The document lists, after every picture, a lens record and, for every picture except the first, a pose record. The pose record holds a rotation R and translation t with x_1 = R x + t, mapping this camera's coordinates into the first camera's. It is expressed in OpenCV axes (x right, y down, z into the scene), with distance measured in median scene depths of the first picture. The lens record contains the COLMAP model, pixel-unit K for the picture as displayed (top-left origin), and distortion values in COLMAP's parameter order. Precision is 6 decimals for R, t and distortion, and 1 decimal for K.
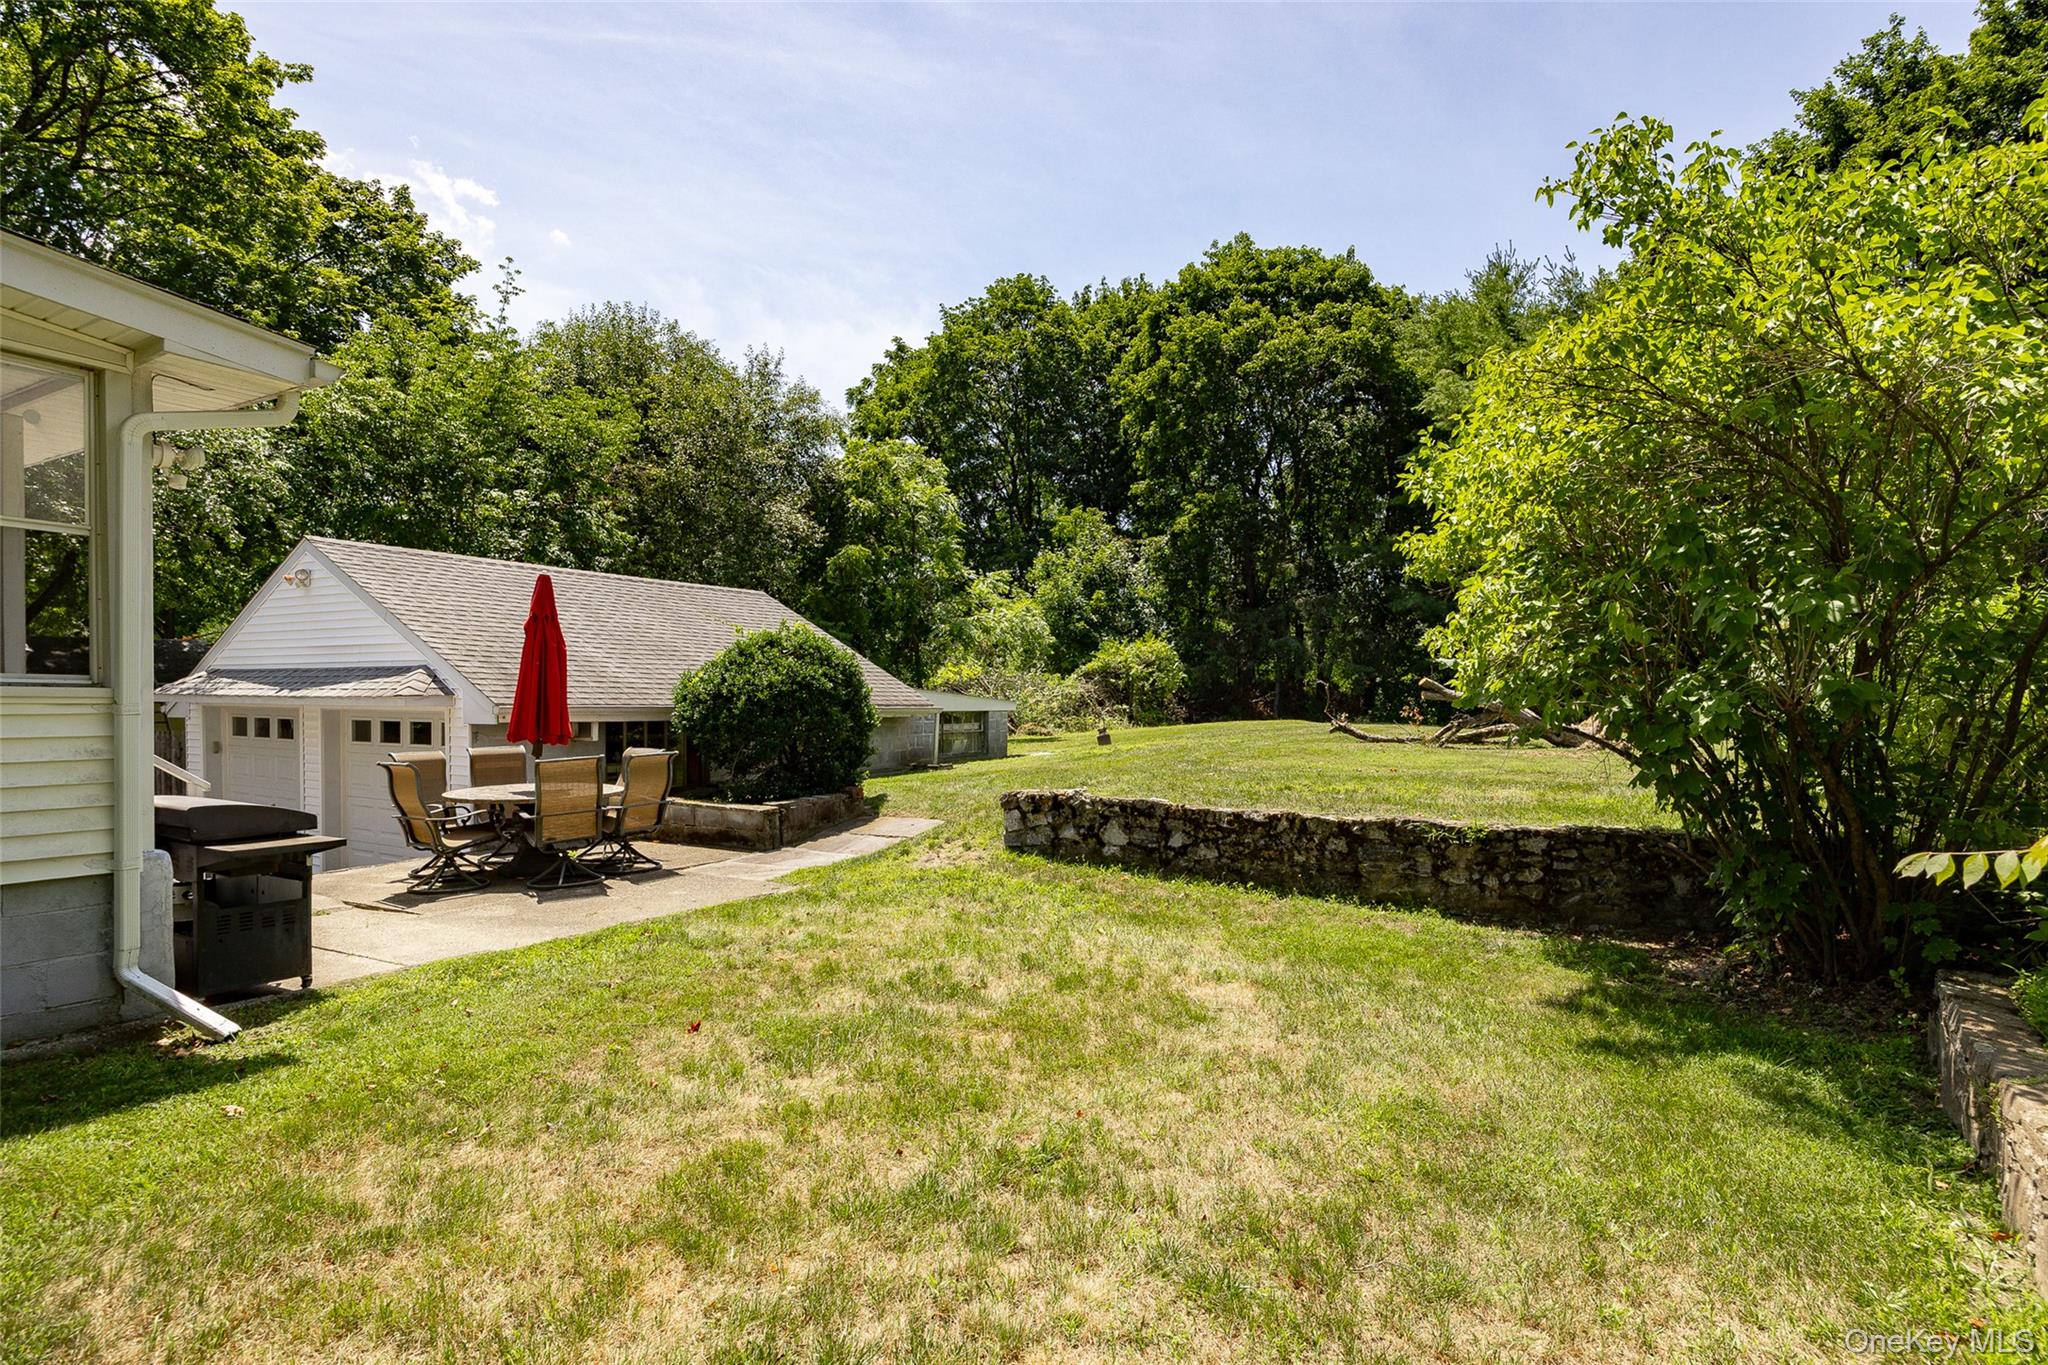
lens RADIAL K [[1068.0, 0, 1025.5], [0, 1068.0, 691.1], [0, 0, 1]] dist [-0.000601, 0.000006]
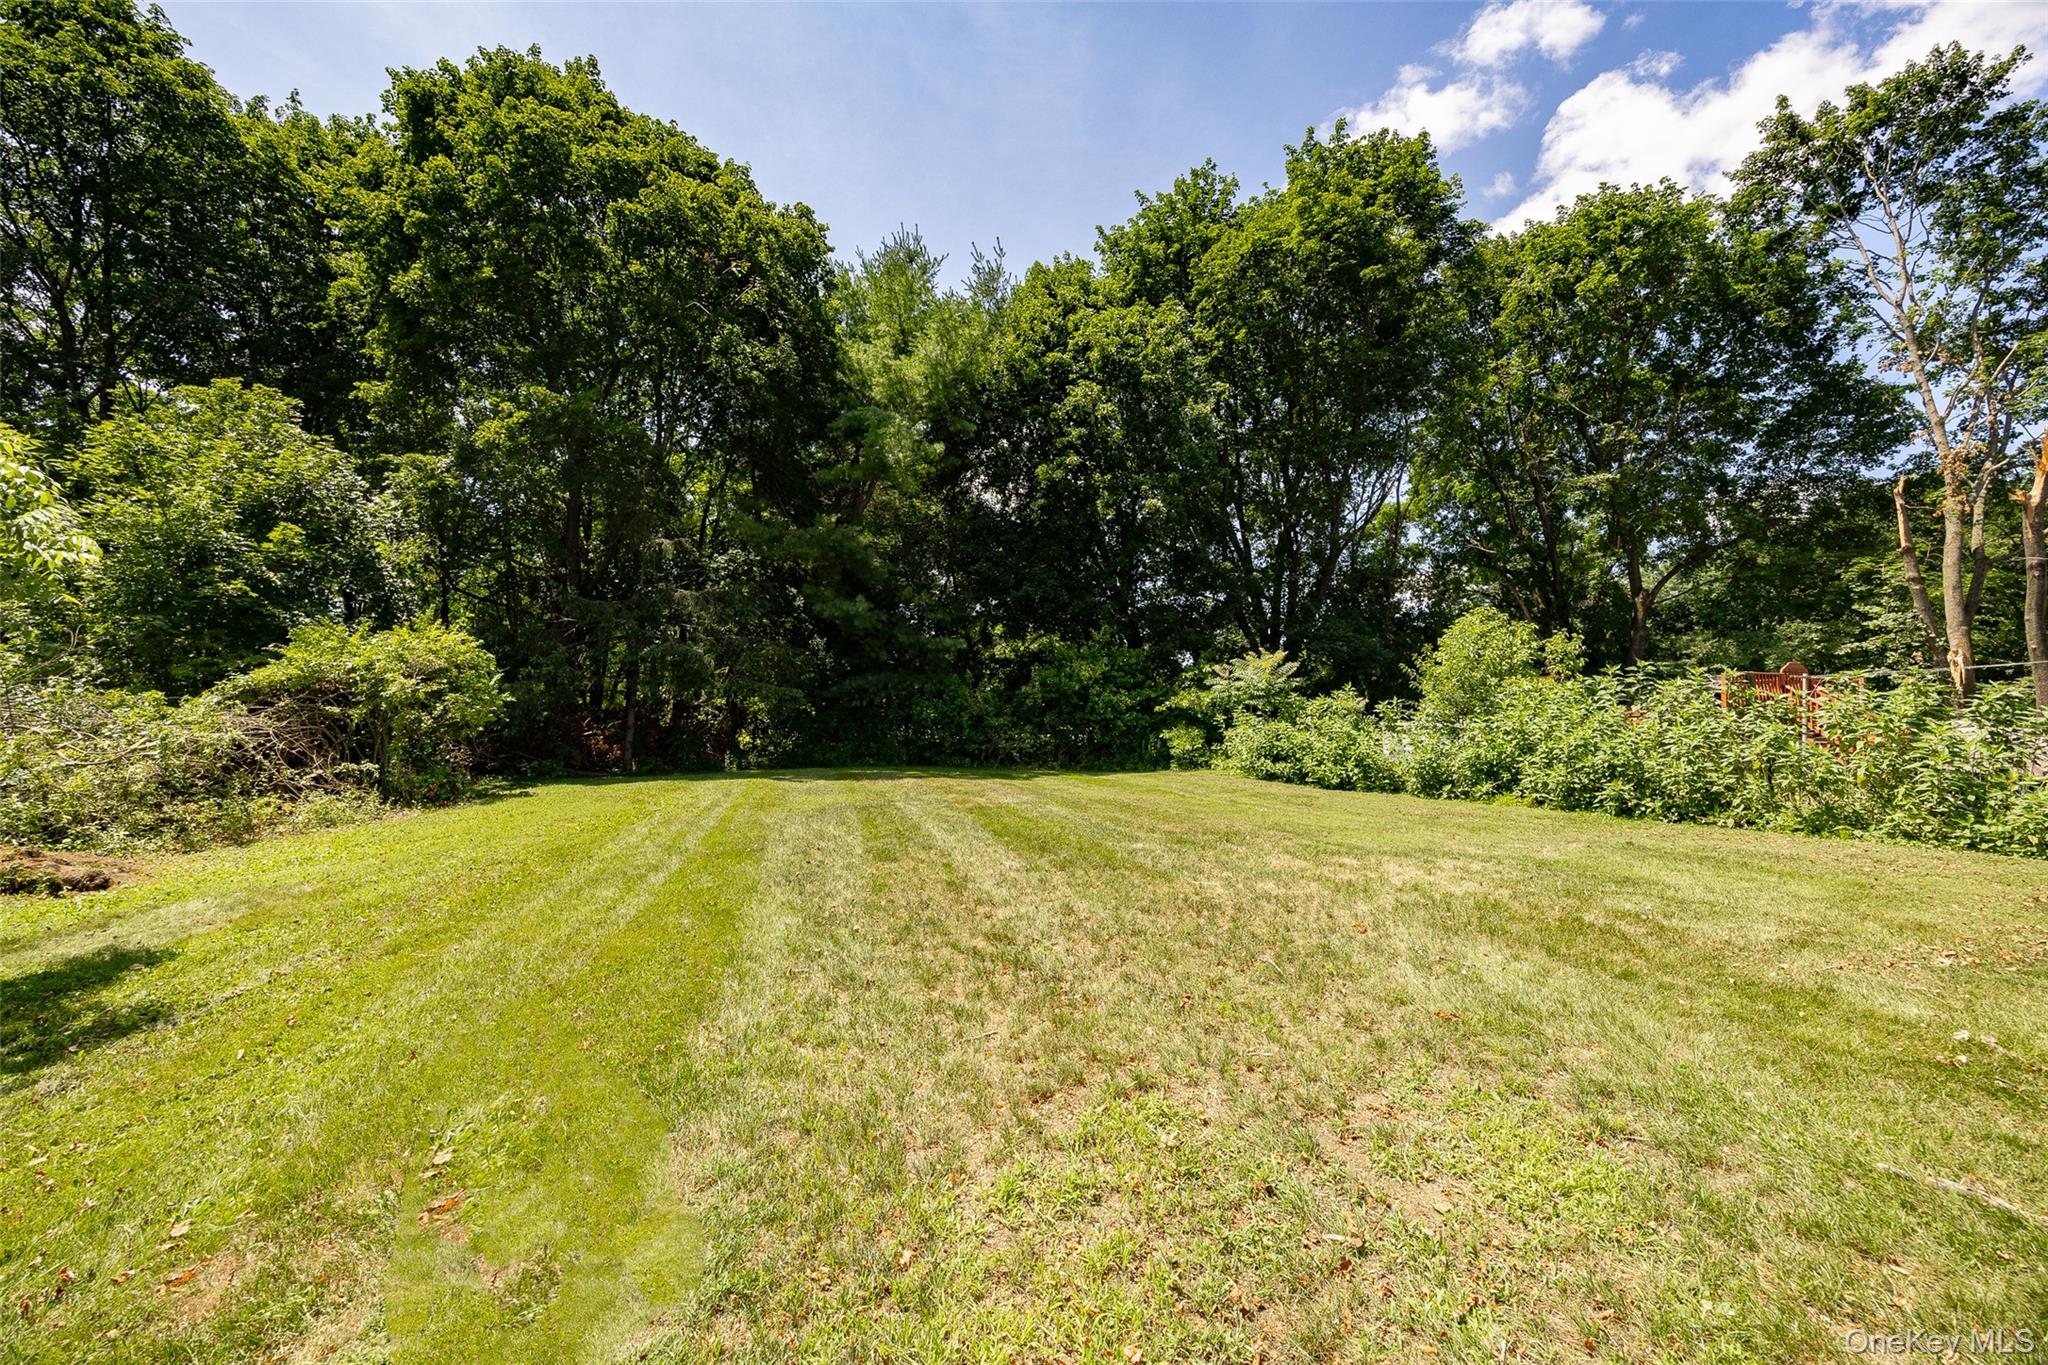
lens RADIAL K [[791.0, 0, 1030.8], [0, 791.0, 689.2], [0, 0, 1]] dist [-0.002739, -0.000294]
pose [[0.657592, 0.023784, 0.752998, 0.023250], [-0.003513, 0.999587, -0.028504, -0.009373], [-0.753366, 0.016099, 0.657405, 0.533978]]
